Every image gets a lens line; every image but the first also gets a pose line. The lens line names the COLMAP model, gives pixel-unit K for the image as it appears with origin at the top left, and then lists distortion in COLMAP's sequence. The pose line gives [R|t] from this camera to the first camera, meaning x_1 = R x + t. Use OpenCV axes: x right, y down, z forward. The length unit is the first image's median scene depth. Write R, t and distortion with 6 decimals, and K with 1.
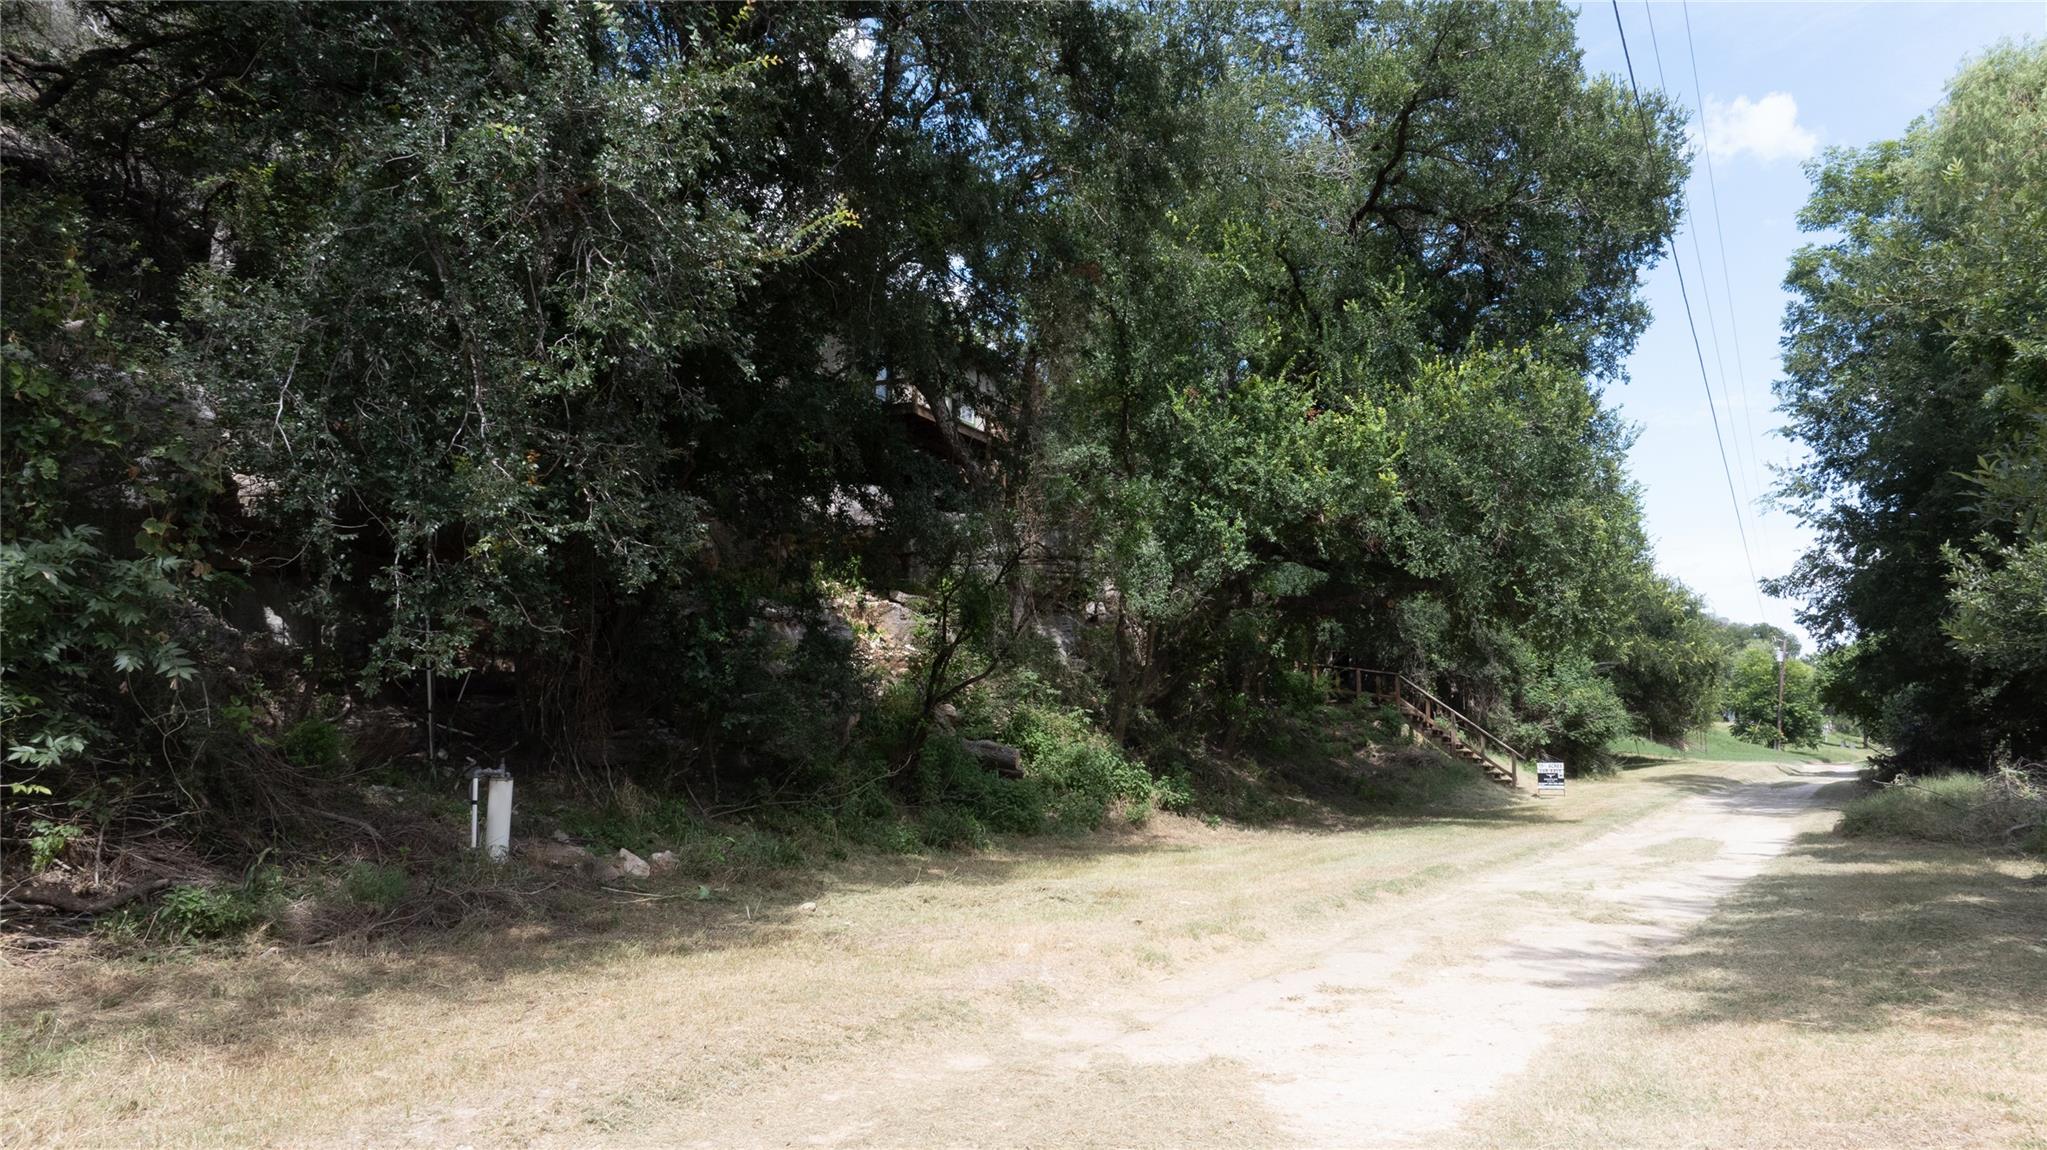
lens RADIAL K [[1443.2, 0, 1021.0], [0, 1443.2, 581.0], [0, 0, 1]] dist [-0.050624, 0.054137]
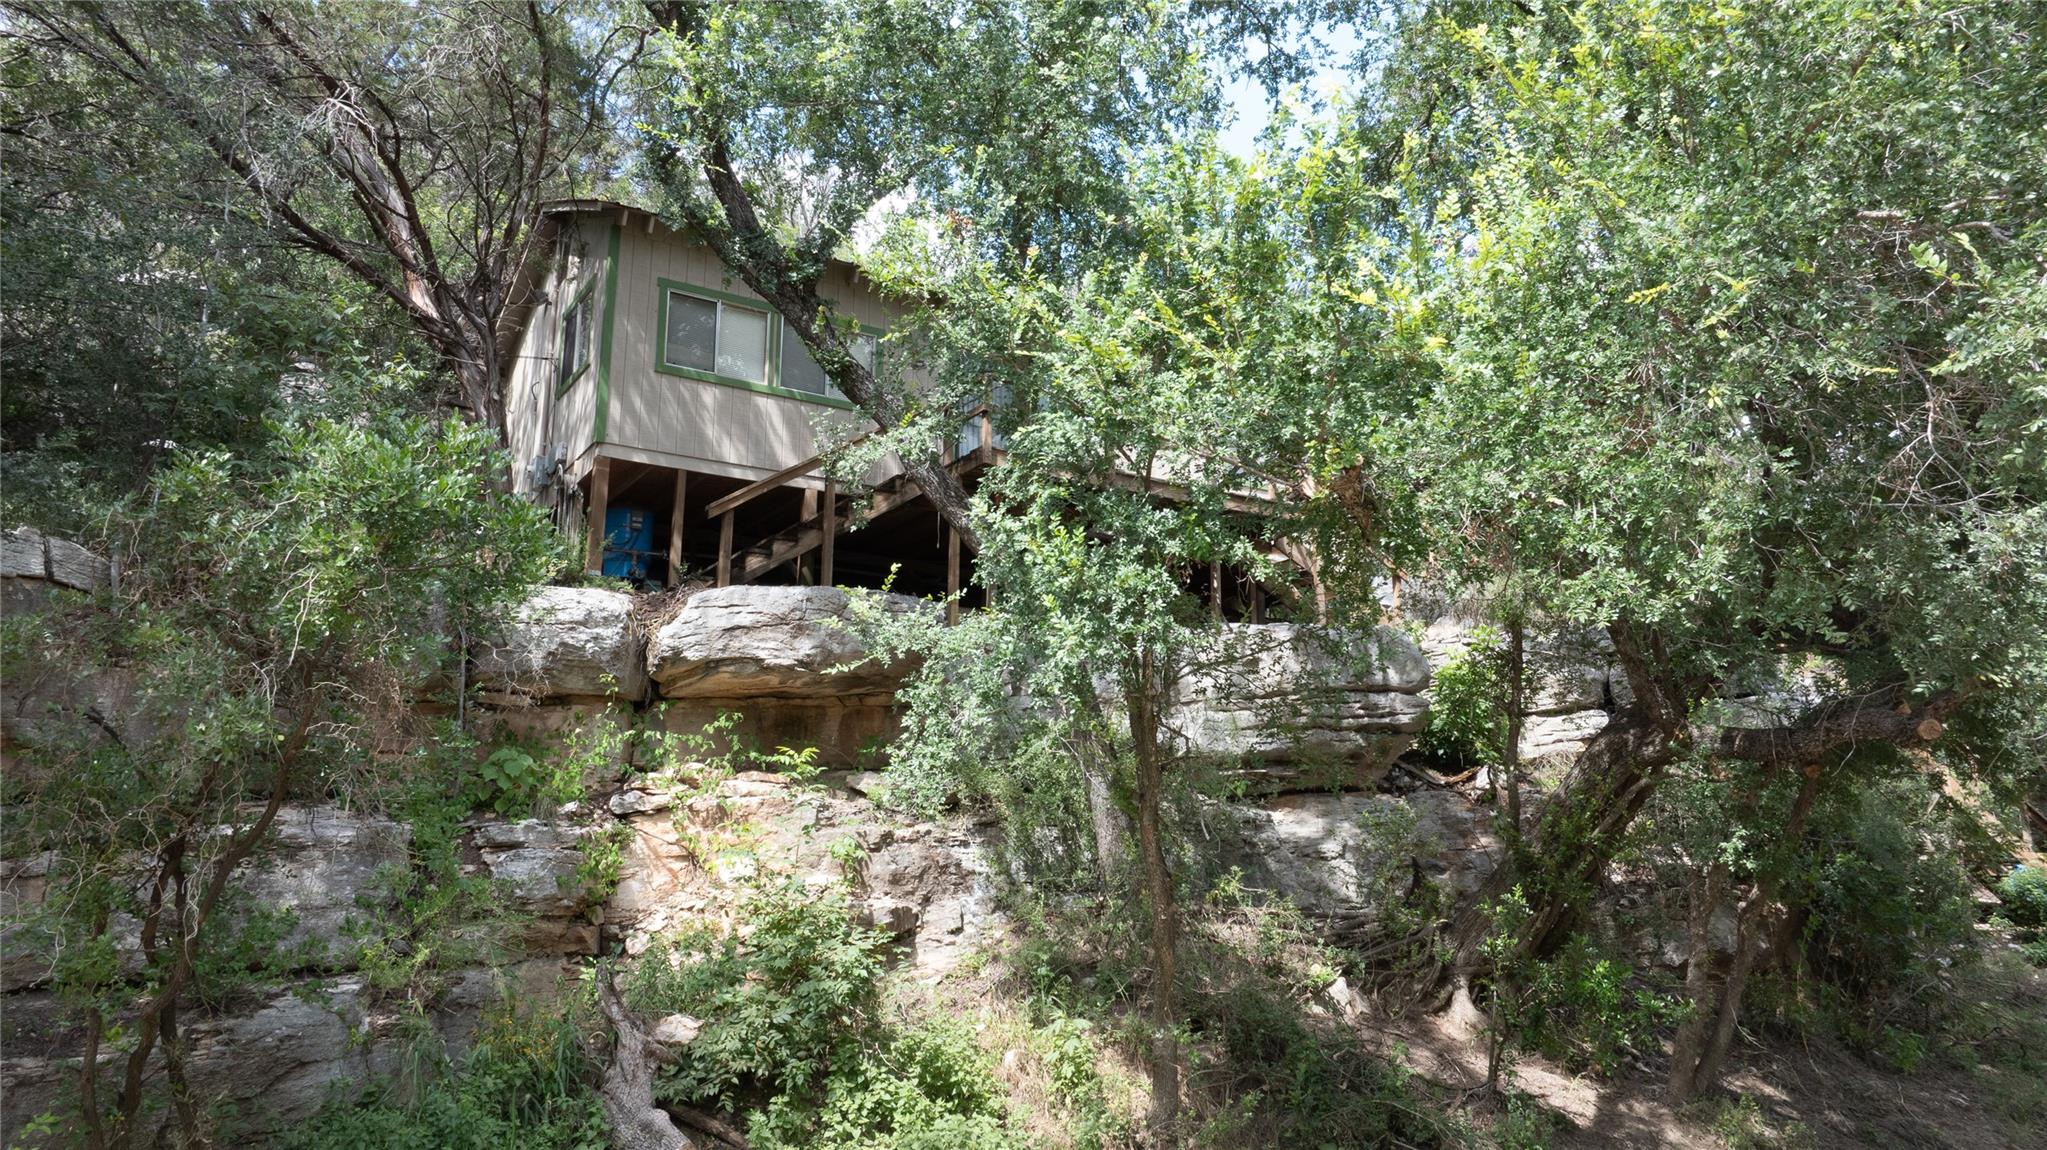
lens RADIAL K [[1443.2, 0, 1025.2], [0, 1443.2, 565.5], [0, 0, 1]] dist [-0.050624, 0.054137]
pose [[0.835011, -0.134865, -0.533449, 0.291024], [0.059180, 0.985885, -0.156615, 0.020061], [0.547041, 0.099206, 0.831207, 0.612618]]
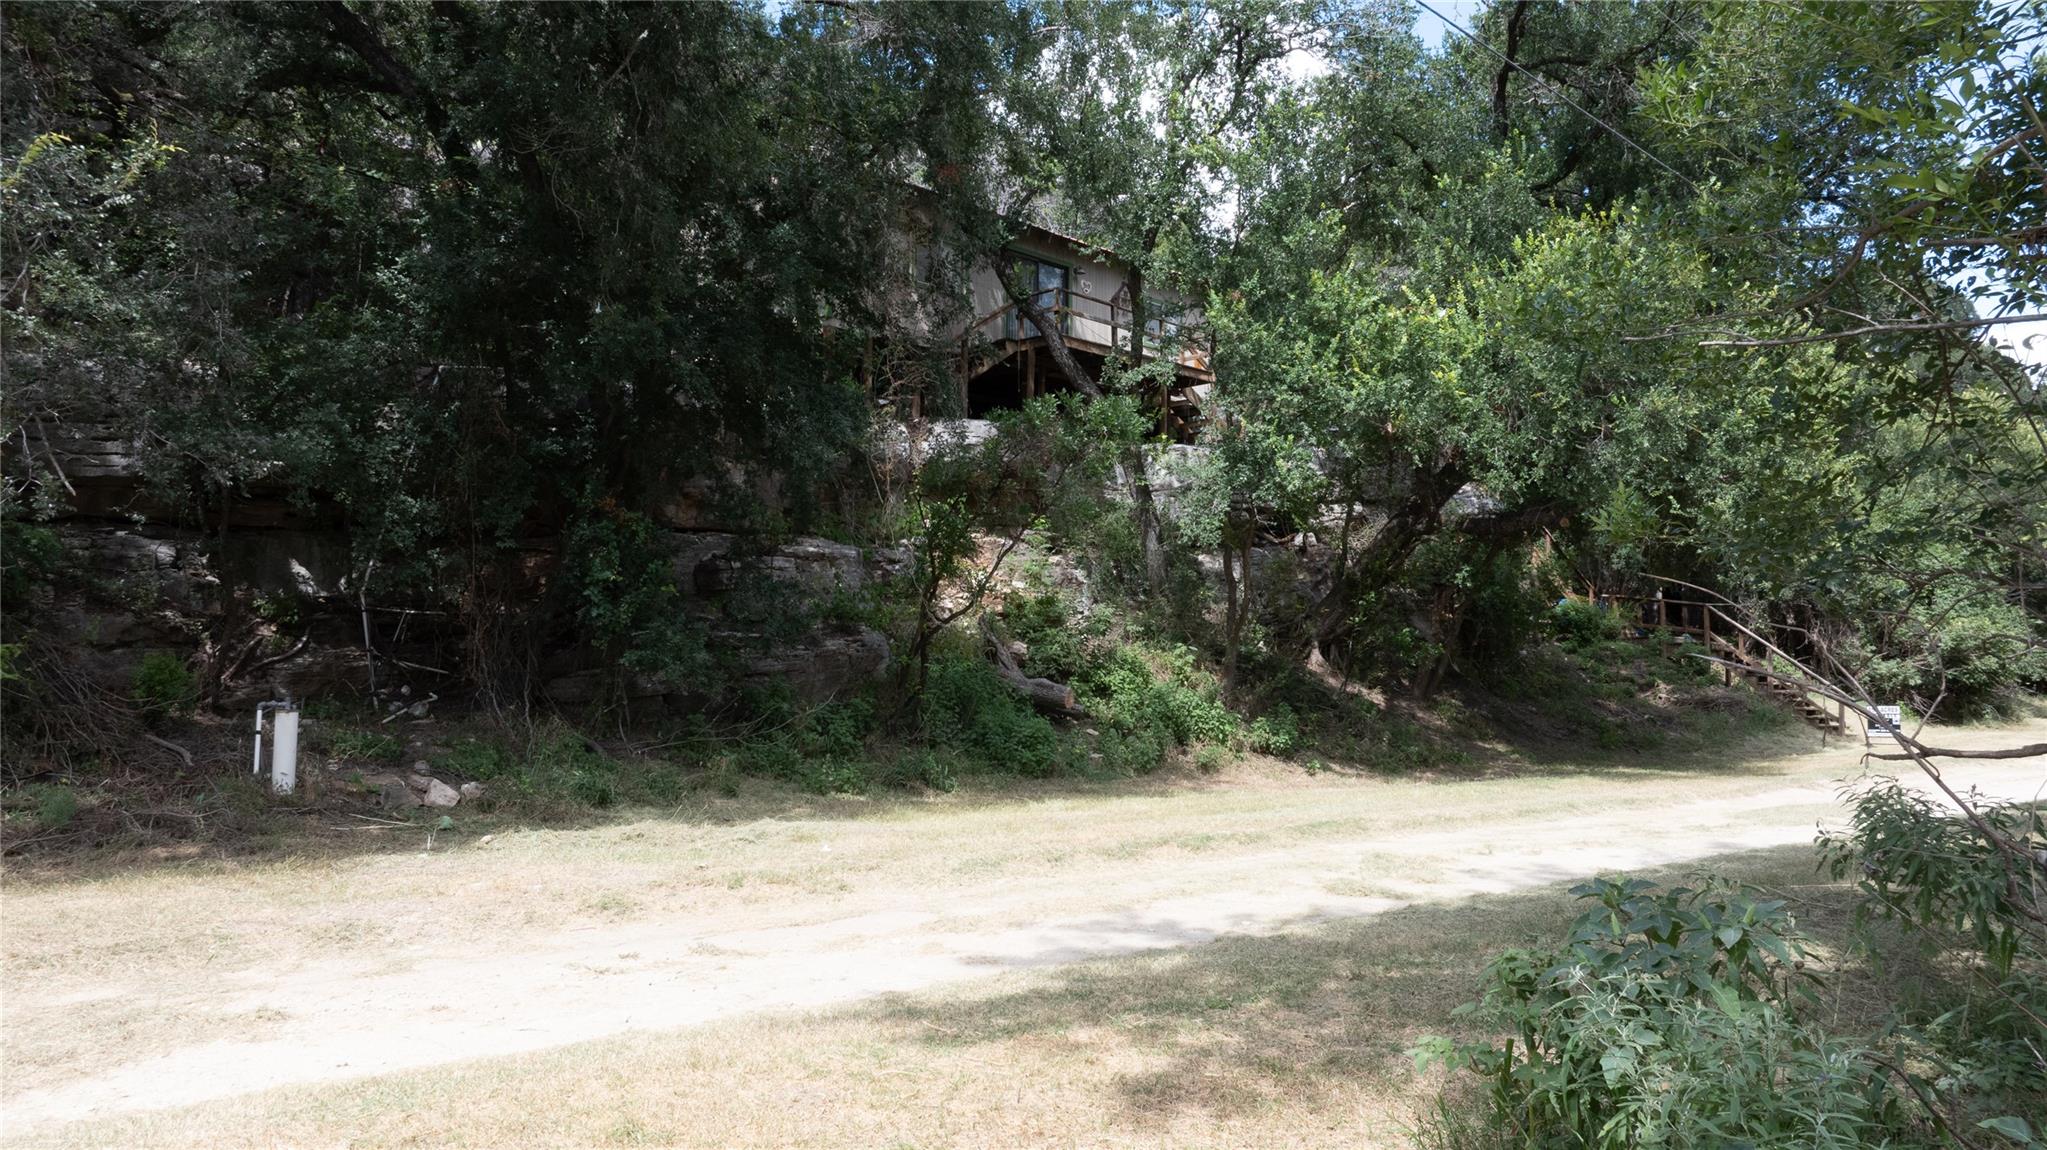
lens RADIAL K [[1443.2, 0, 1018.6], [0, 1443.2, 575.3], [0, 0, 1]] dist [-0.050624, 0.054137]
pose [[0.948897, -0.024316, -0.314647, 0.237807], [0.035245, 0.998955, 0.029090, 0.012097], [0.313611, -0.038693, 0.948763, 0.078276]]
